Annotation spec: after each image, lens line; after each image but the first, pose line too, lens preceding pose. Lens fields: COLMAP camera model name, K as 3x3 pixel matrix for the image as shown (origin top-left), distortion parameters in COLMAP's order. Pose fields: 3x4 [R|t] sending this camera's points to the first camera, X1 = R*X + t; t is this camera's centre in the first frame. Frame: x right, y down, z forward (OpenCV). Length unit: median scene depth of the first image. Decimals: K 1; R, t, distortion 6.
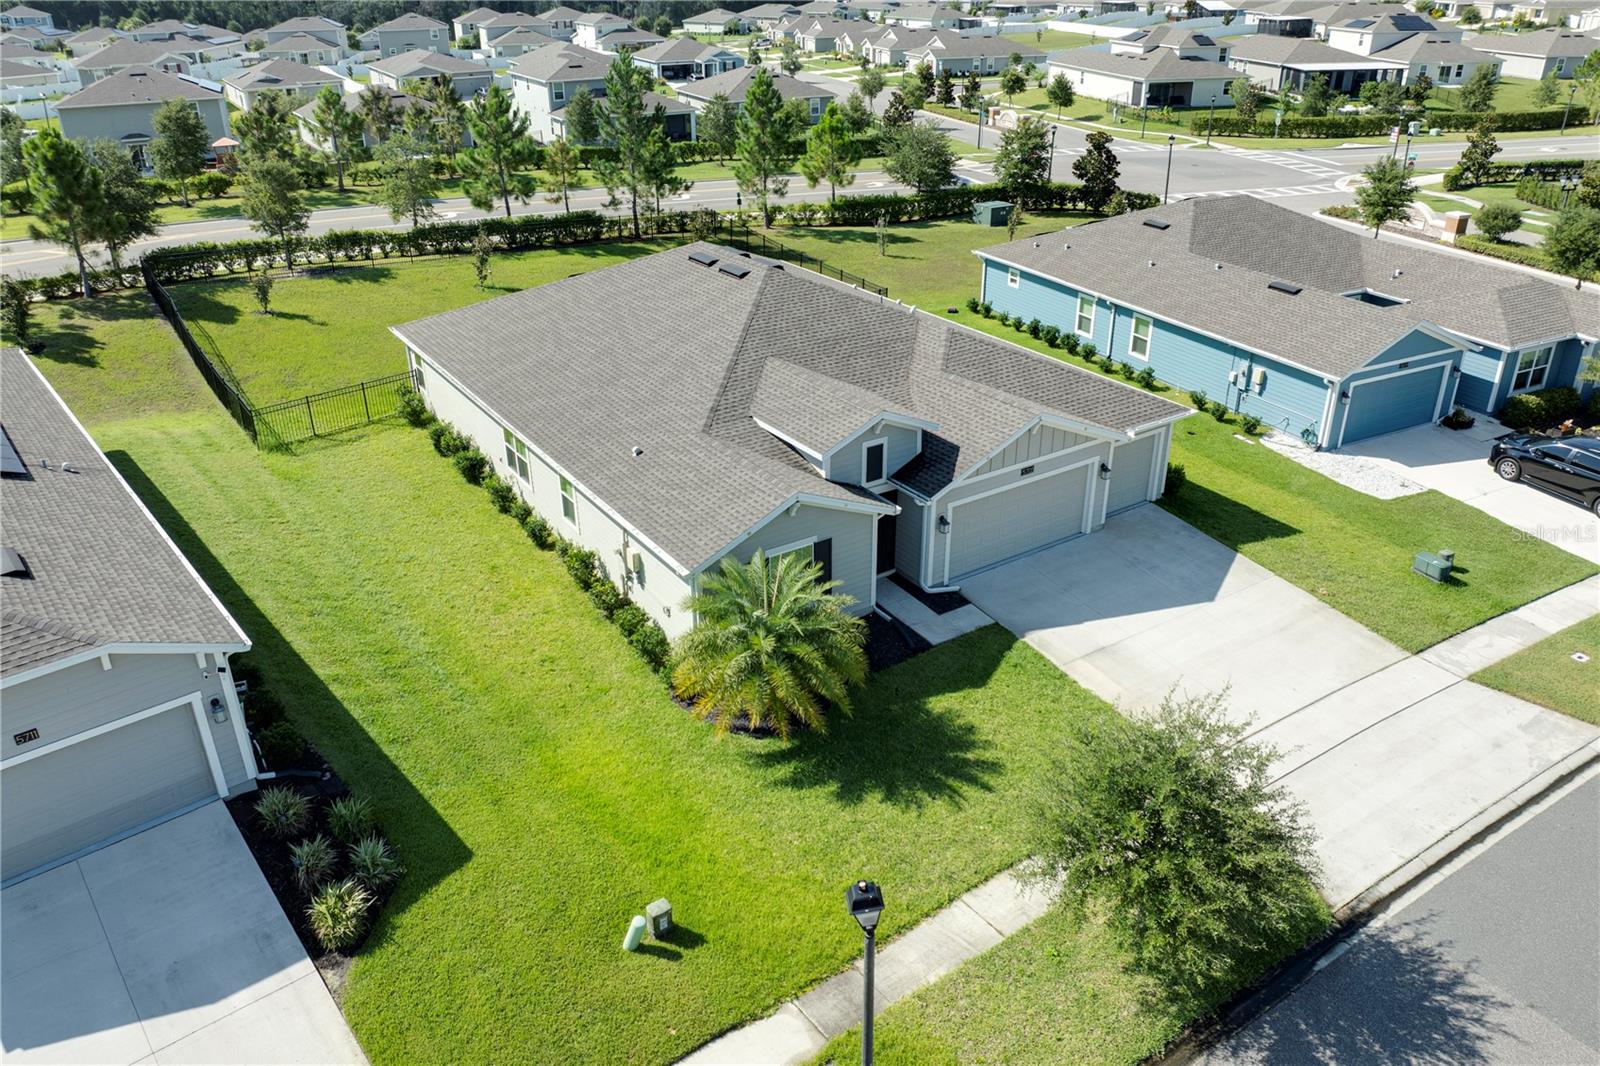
lens RADIAL K [[1133.9, 0, 784.2], [0, 1133.9, 568.2], [0, 0, 1]] dist [-0.039394, 0.006513]
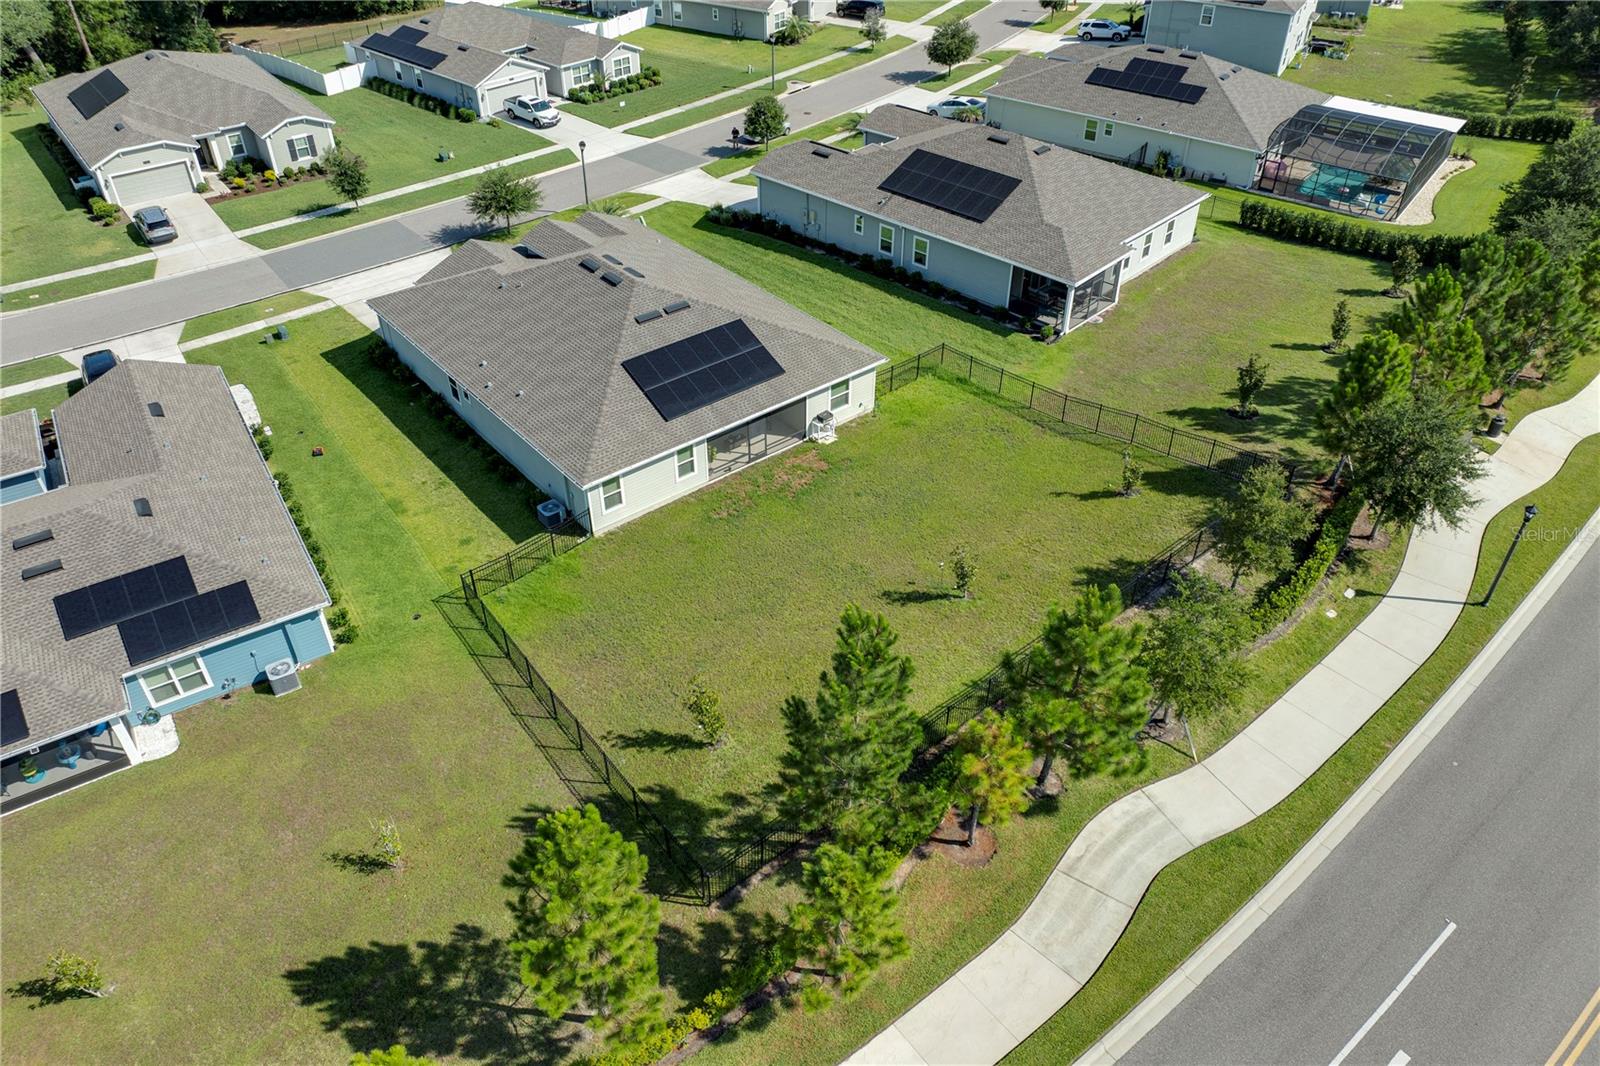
lens RADIAL K [[1124.9, 0, 802.0], [0, 1124.9, 541.7], [0, 0, 1]] dist [-0.035131, -0.002536]
pose [[-0.992765, 0.083605, -0.086190, -0.093494], [-0.046069, 0.397663, 0.916374, -1.039852], [0.110888, 0.913714, -0.390934, 1.329247]]
